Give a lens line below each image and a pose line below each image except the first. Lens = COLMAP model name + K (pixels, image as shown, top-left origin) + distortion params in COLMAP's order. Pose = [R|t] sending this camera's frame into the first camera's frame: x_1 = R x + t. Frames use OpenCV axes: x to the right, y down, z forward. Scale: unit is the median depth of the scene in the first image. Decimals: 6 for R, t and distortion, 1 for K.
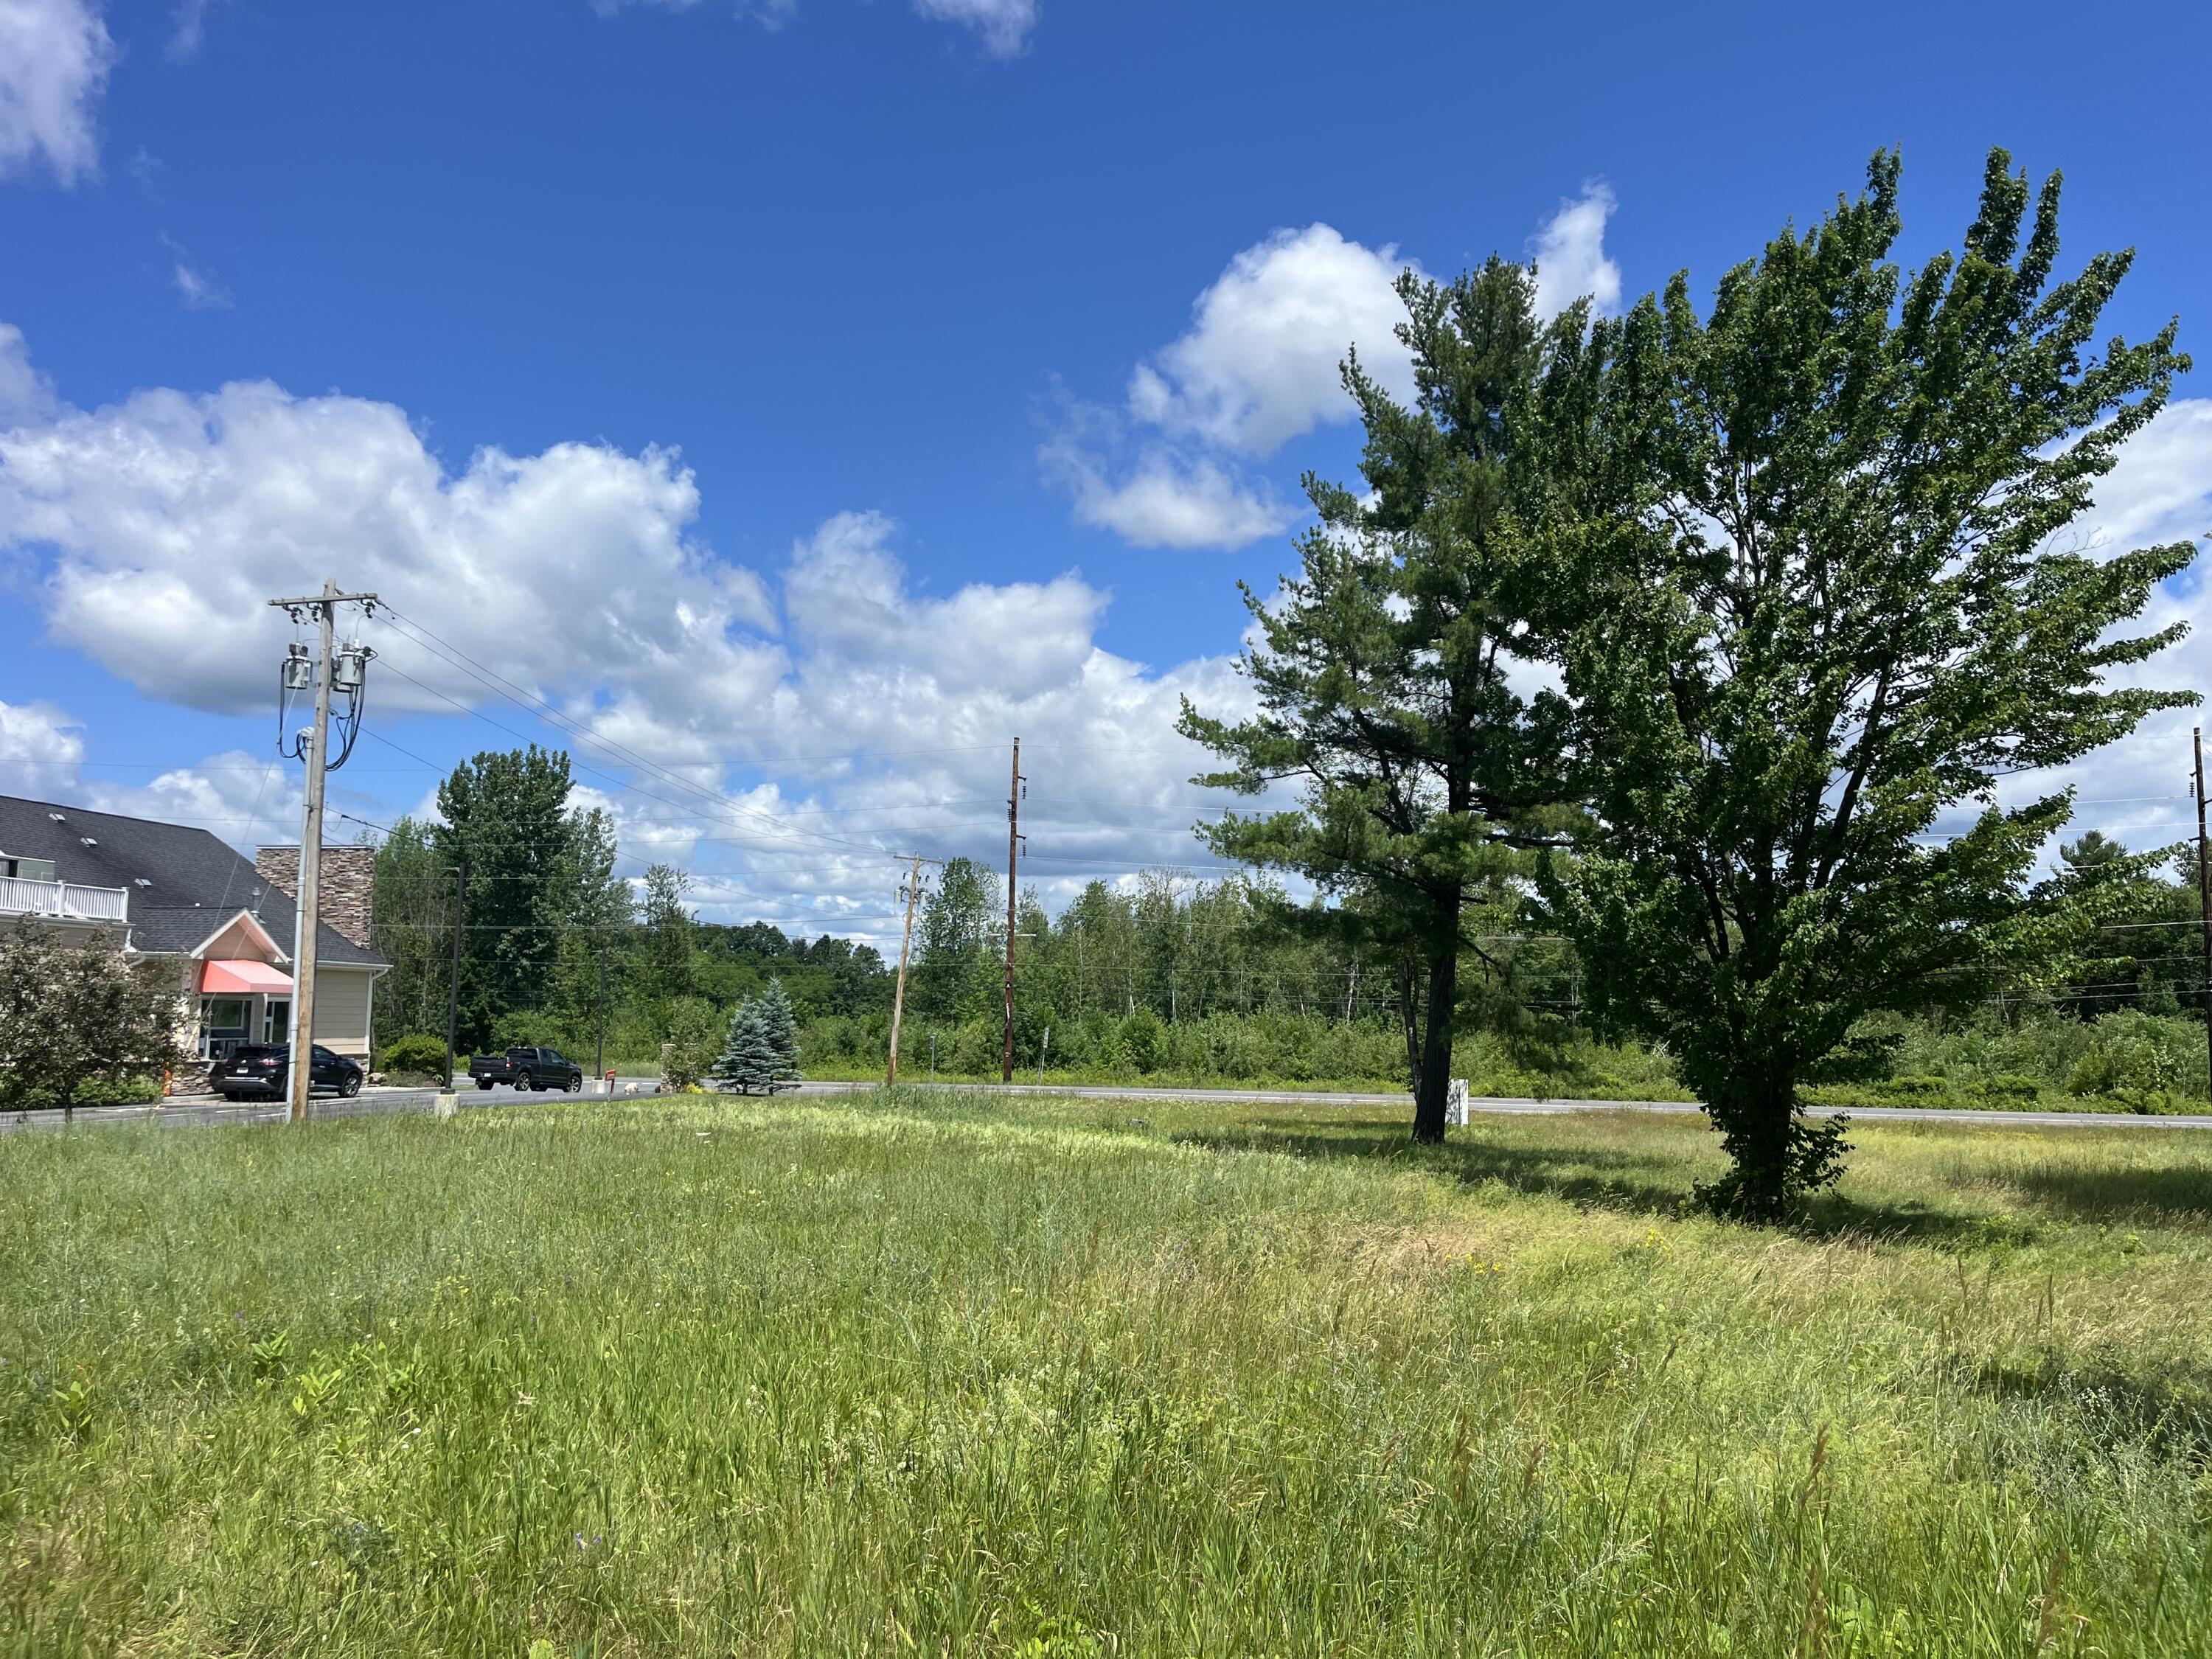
lens RADIAL K [[1658.3, 0, 1093.7], [0, 1658.3, 837.1], [0, 0, 1]] dist [0.068839, -0.088576]
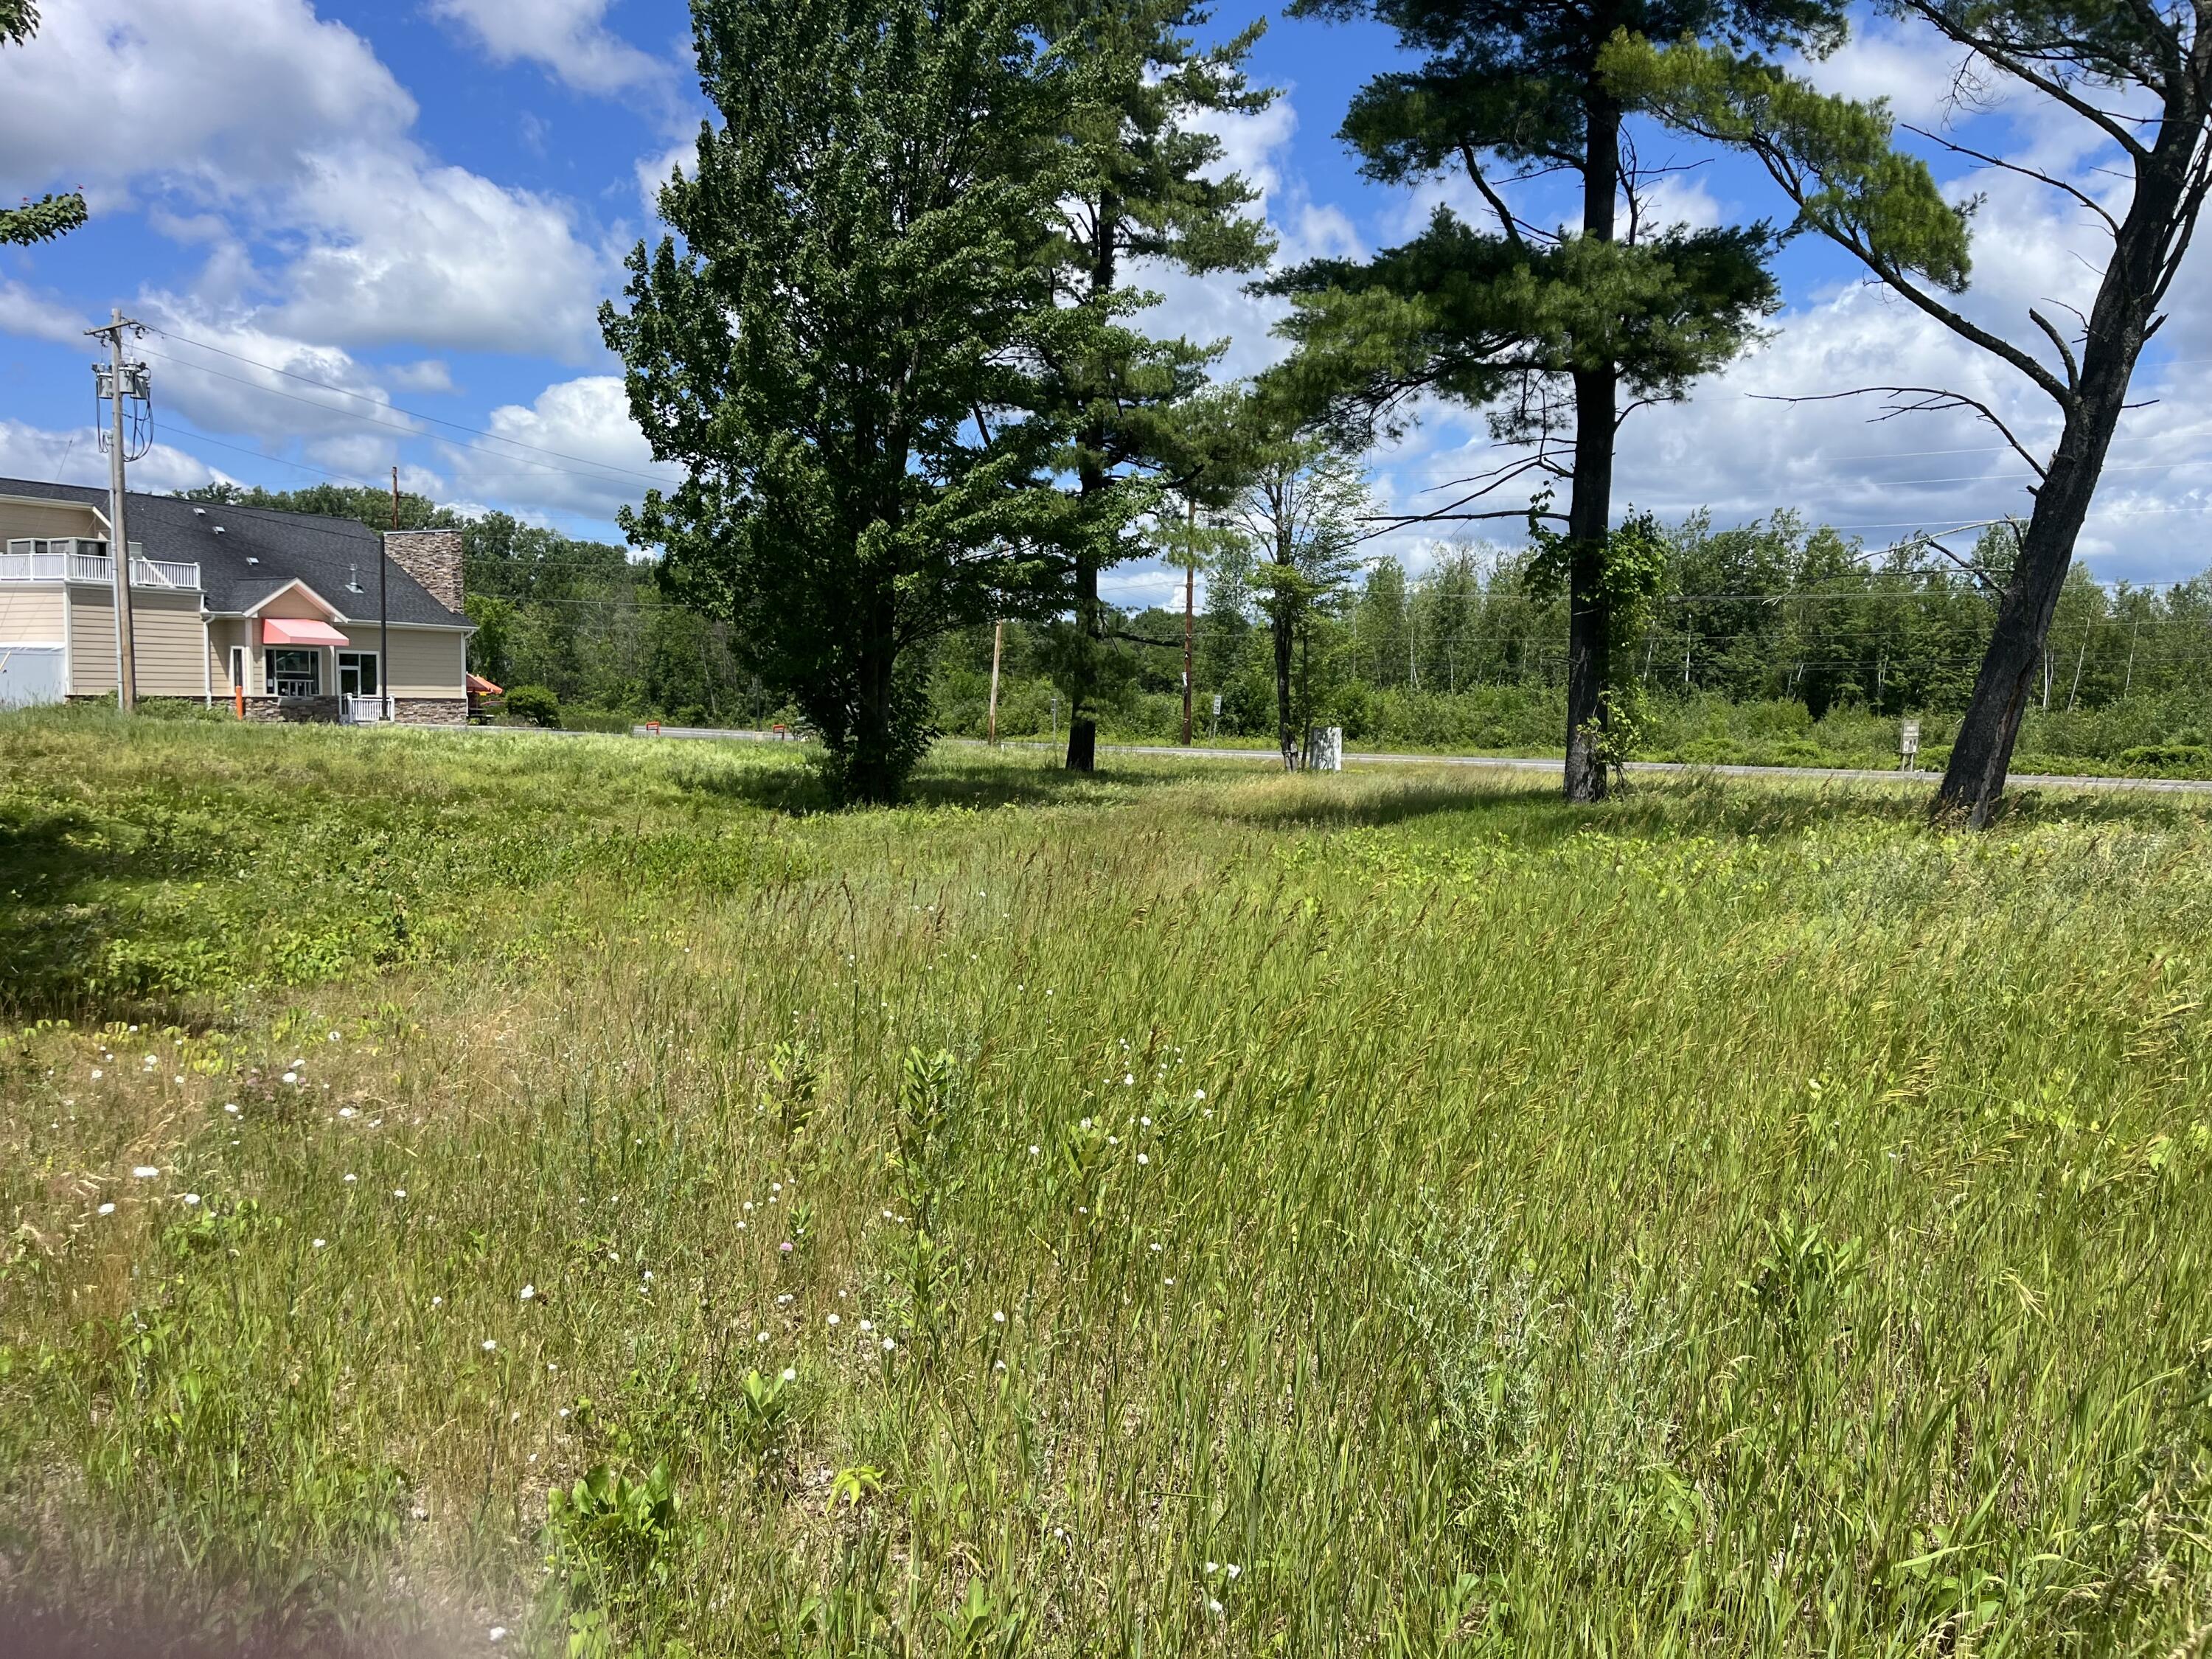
lens RADIAL K [[1658.3, 0, 1093.7], [0, 1658.3, 837.1], [0, 0, 1]] dist [0.068839, -0.088576]
pose [[0.943604, 0.028212, -0.329872, 0.429092], [0.032928, 0.983425, 0.178298, 0.024475], [0.329435, -0.179105, 0.927035, -0.018164]]
